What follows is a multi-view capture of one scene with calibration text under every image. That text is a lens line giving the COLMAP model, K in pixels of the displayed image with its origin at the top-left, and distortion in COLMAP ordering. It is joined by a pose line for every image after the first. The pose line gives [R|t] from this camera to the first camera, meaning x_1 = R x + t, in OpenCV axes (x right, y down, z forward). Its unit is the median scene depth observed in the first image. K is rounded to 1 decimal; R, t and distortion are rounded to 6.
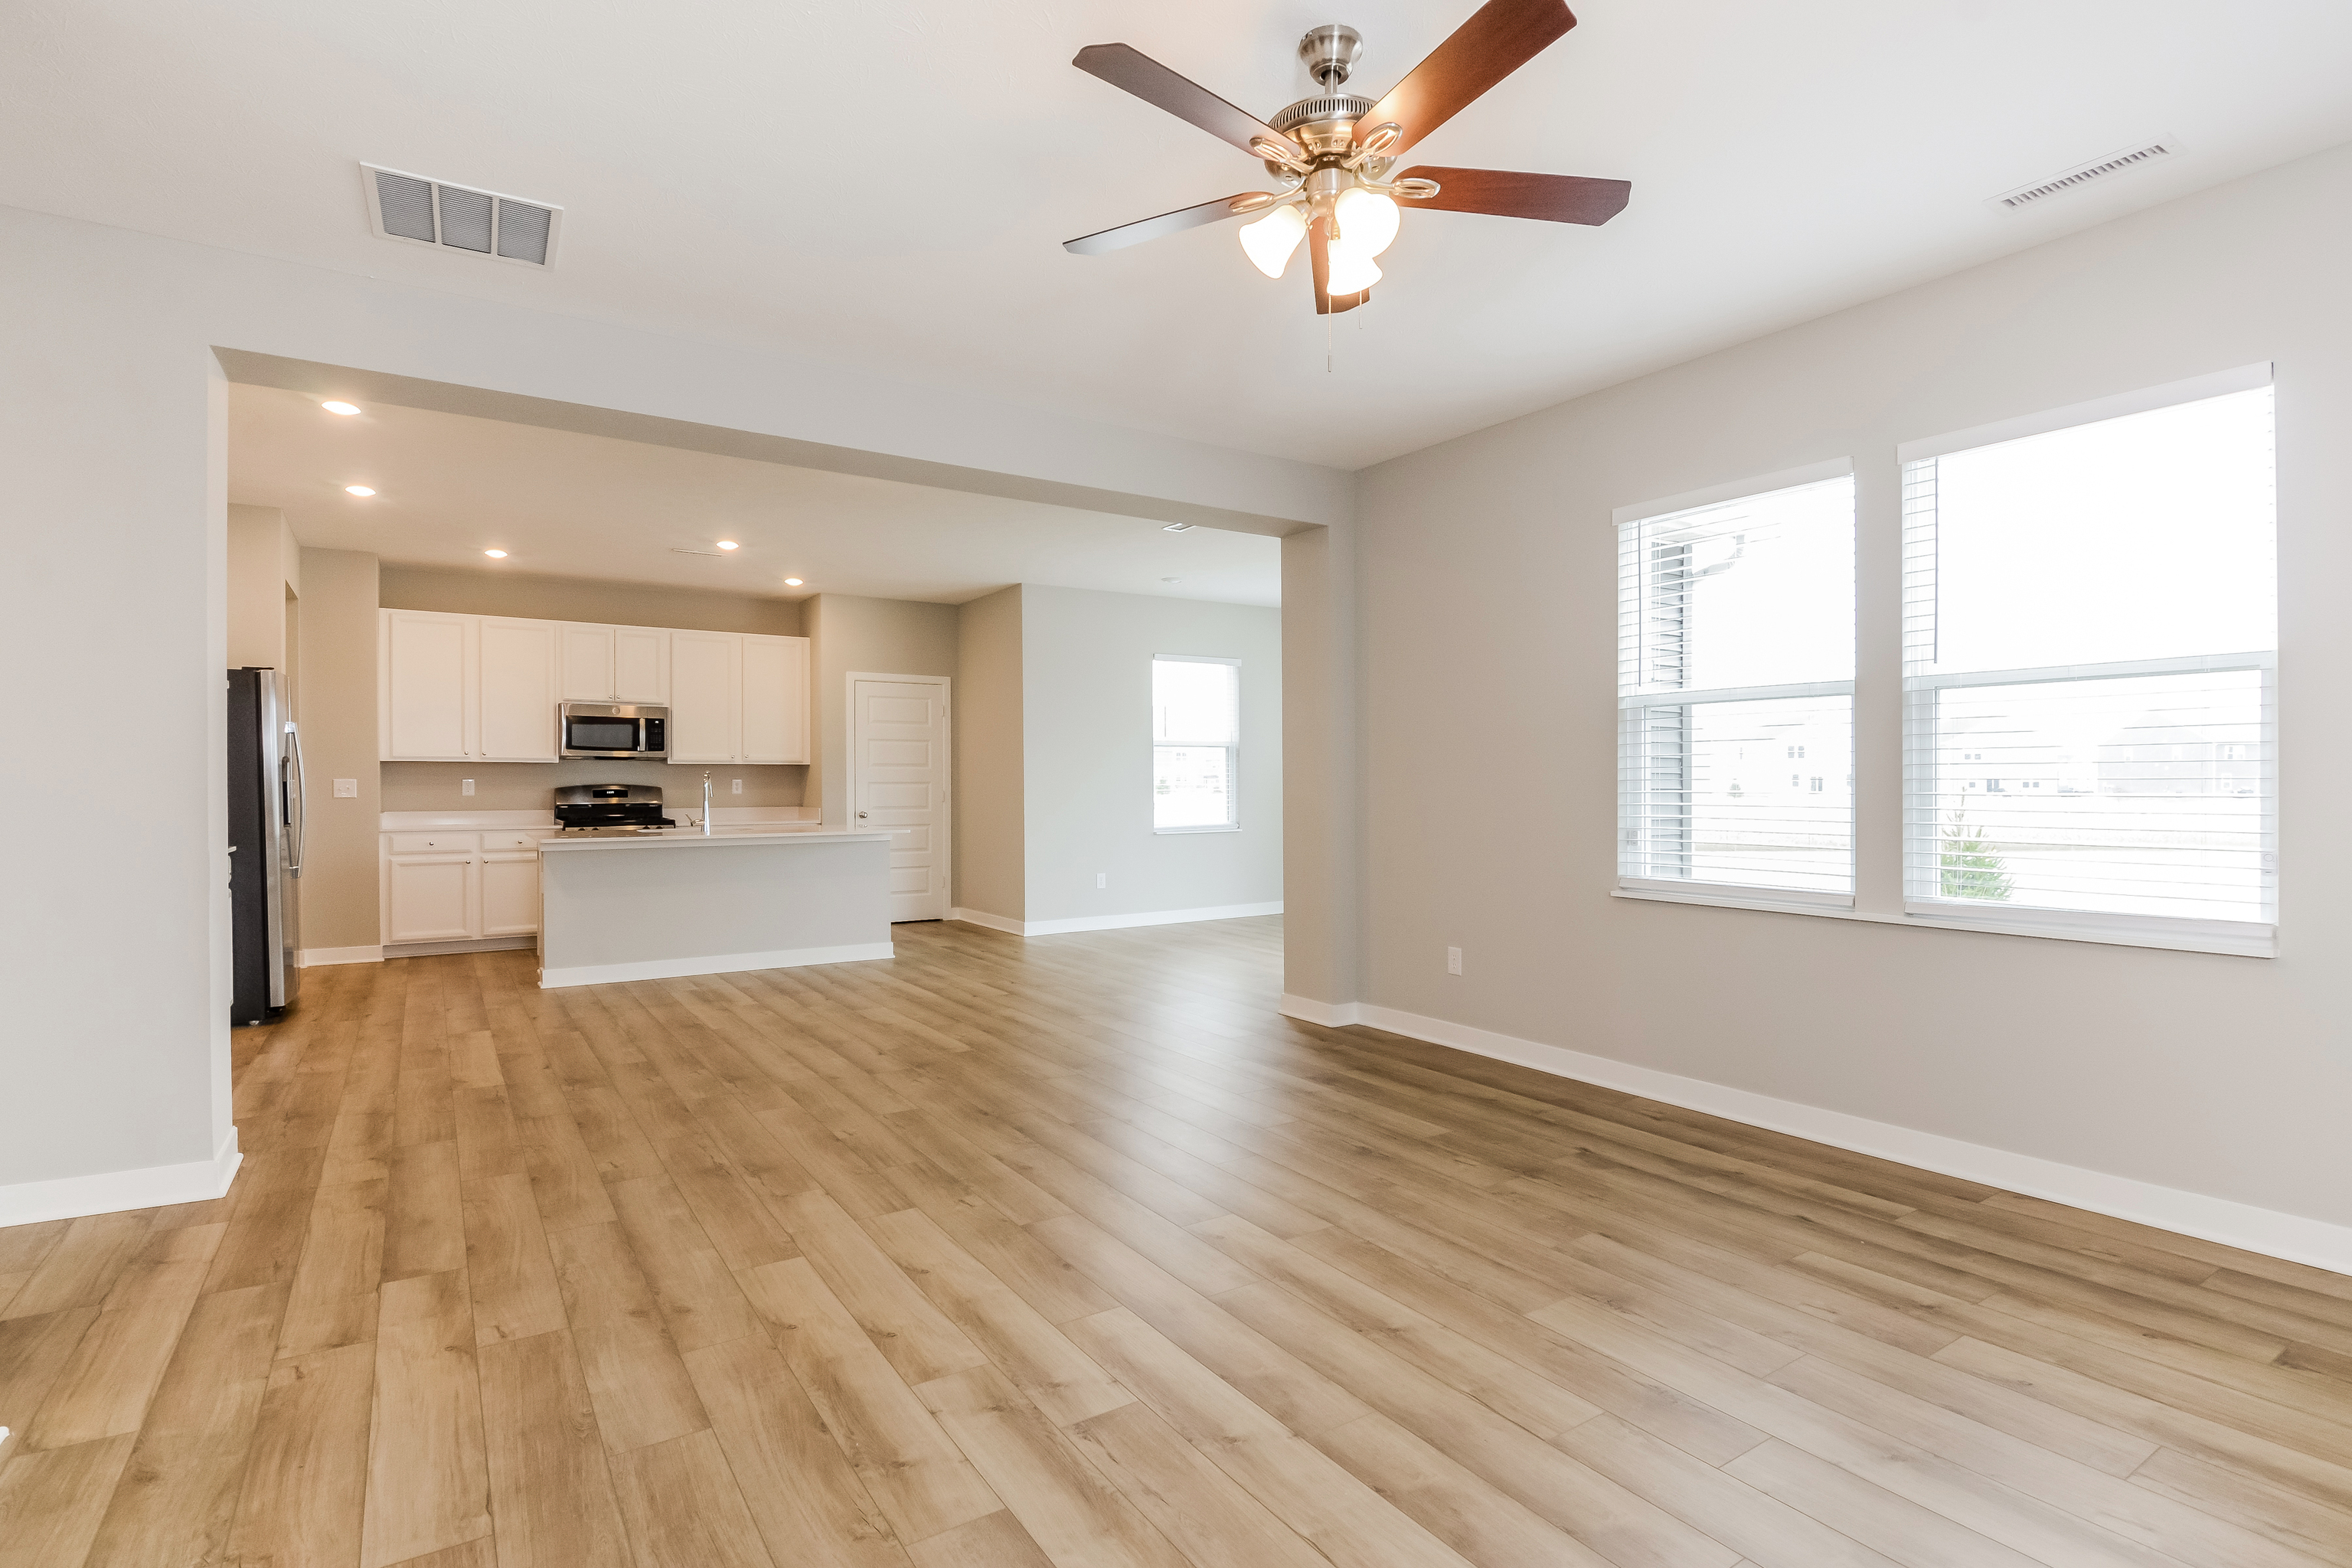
lens RADIAL K [[1143.7, 0, 1176.0], [0, 1143.7, 784.0], [0, 0, 1]] dist [0.000418, 0.000141]
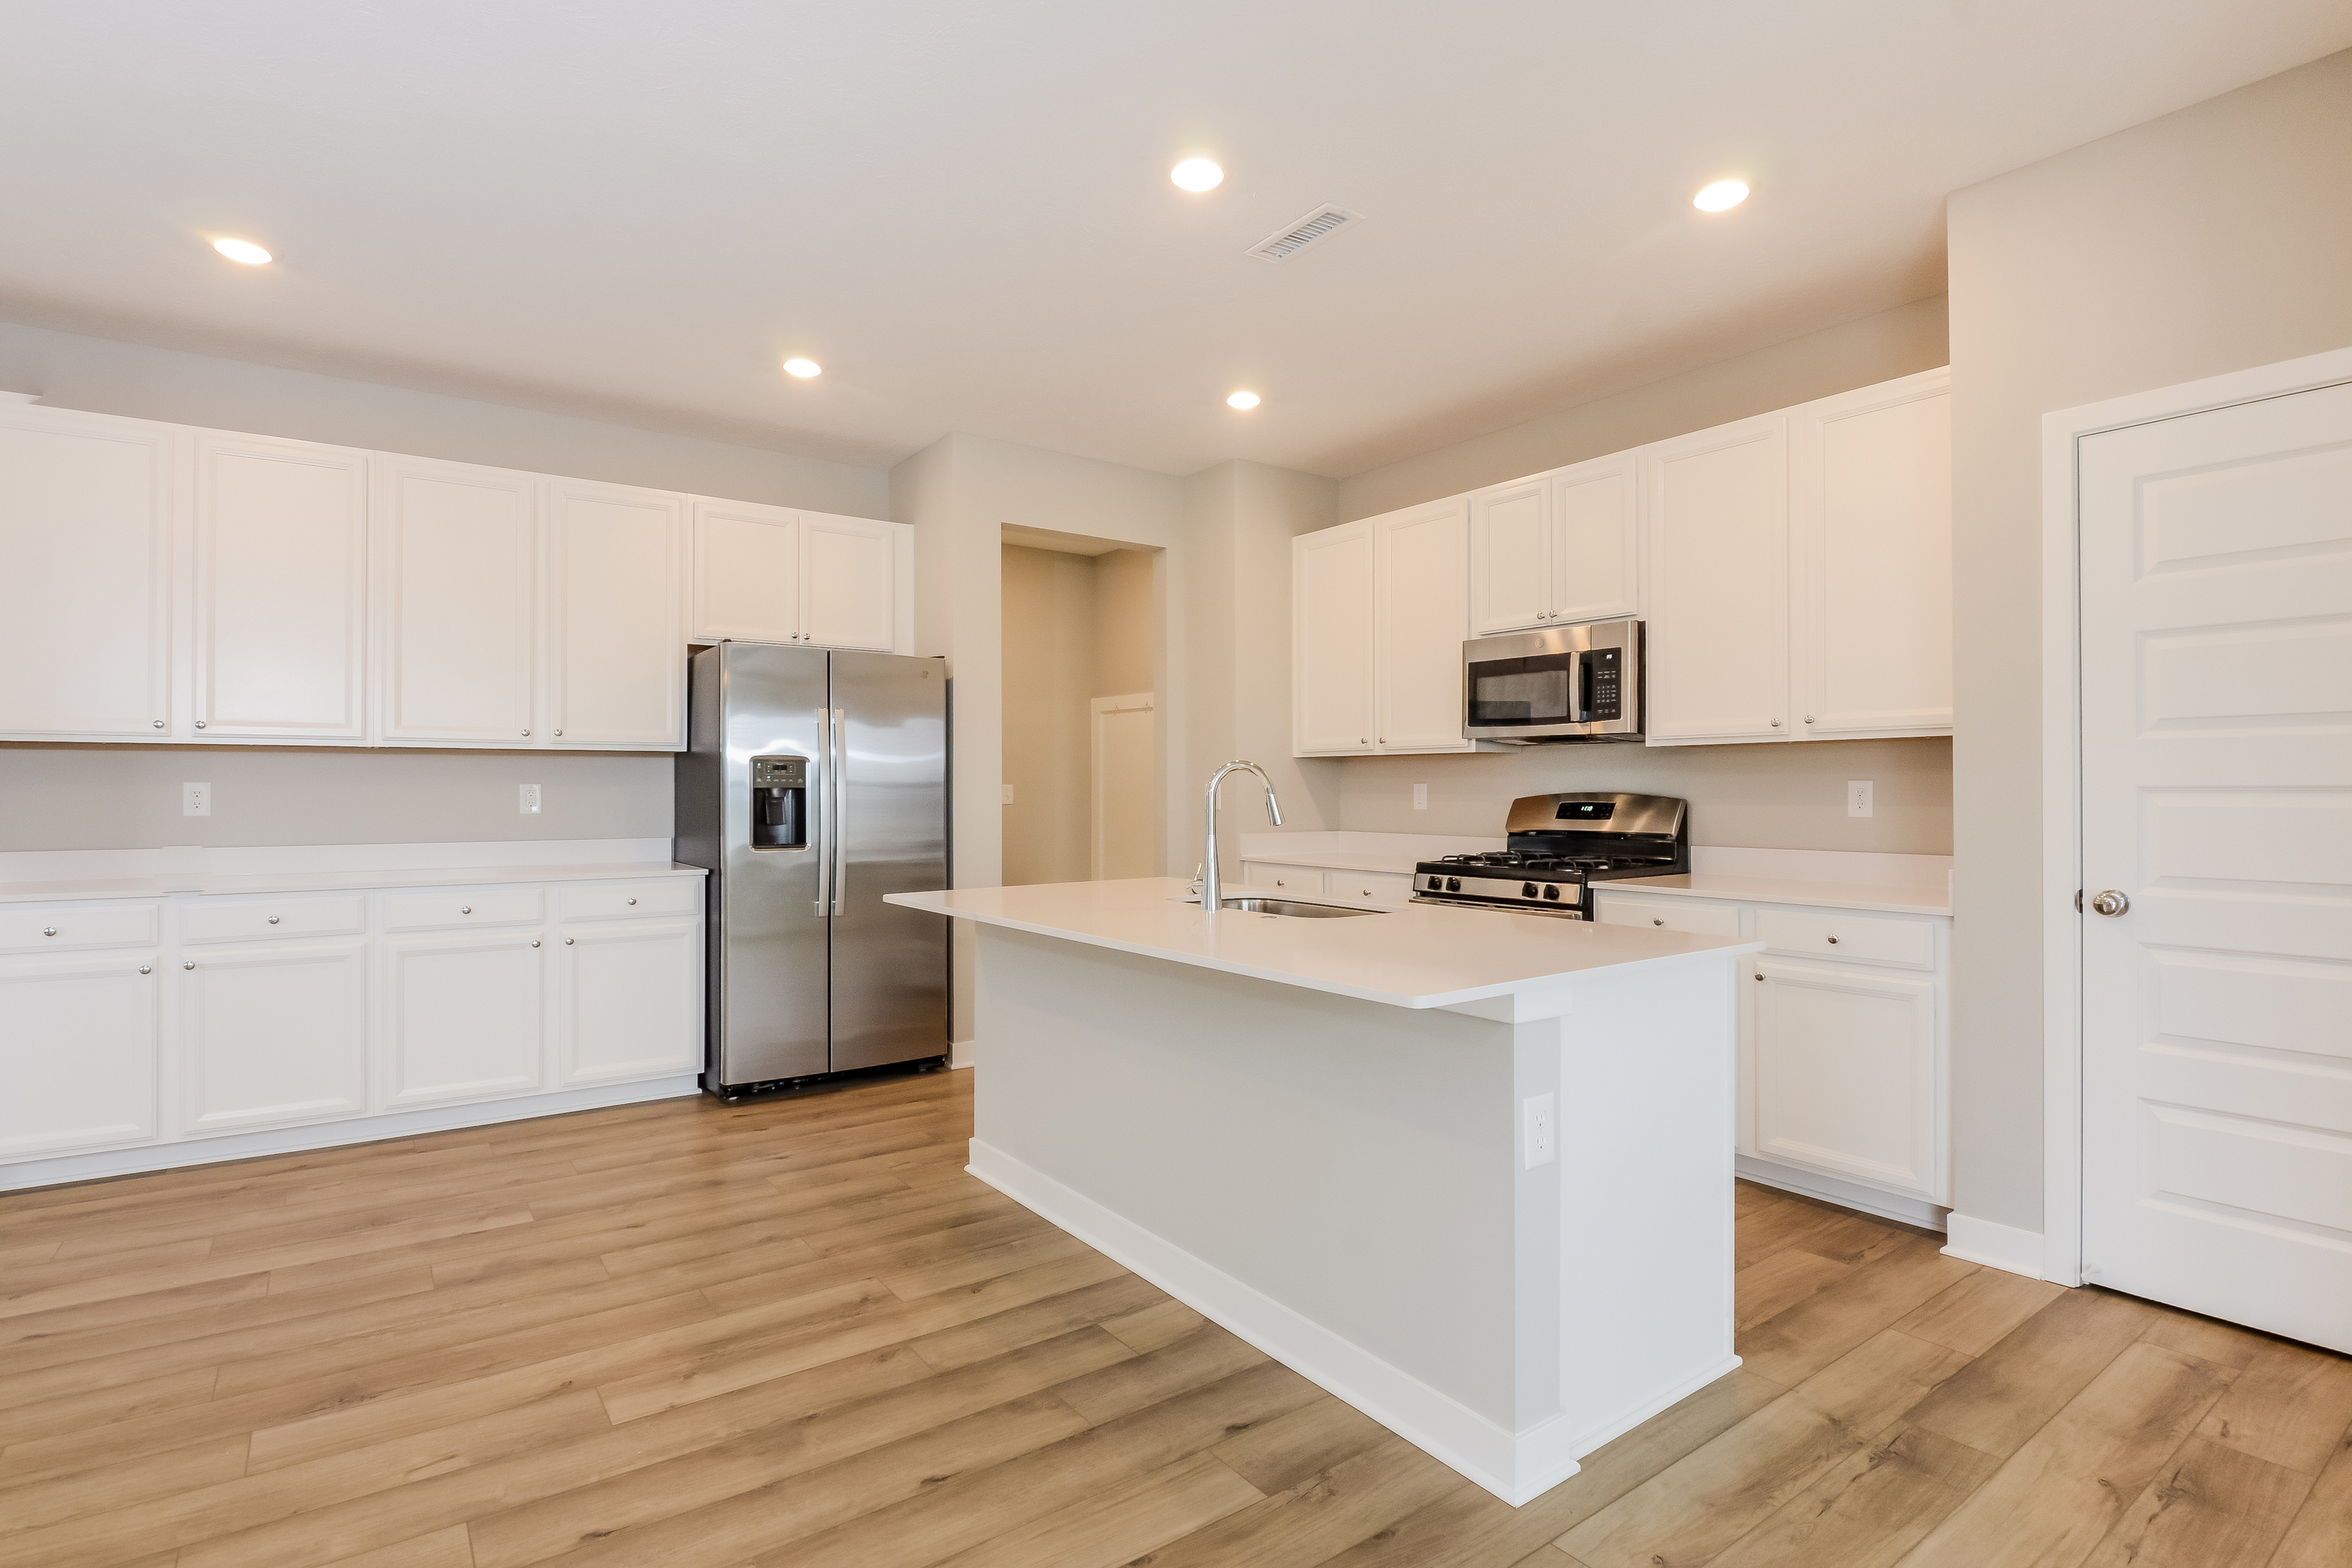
lens RADIAL K [[1143.7, 0, 1176.0], [0, 1143.7, 784.0], [0, 0, 1]] dist [0.000418, 0.000141]
pose [[0.058793, -0.006694, -0.998248, -0.005783], [-0.005078, 0.999963, -0.007004, 0.000955], [0.998257, 0.005481, 0.058757, 0.802717]]
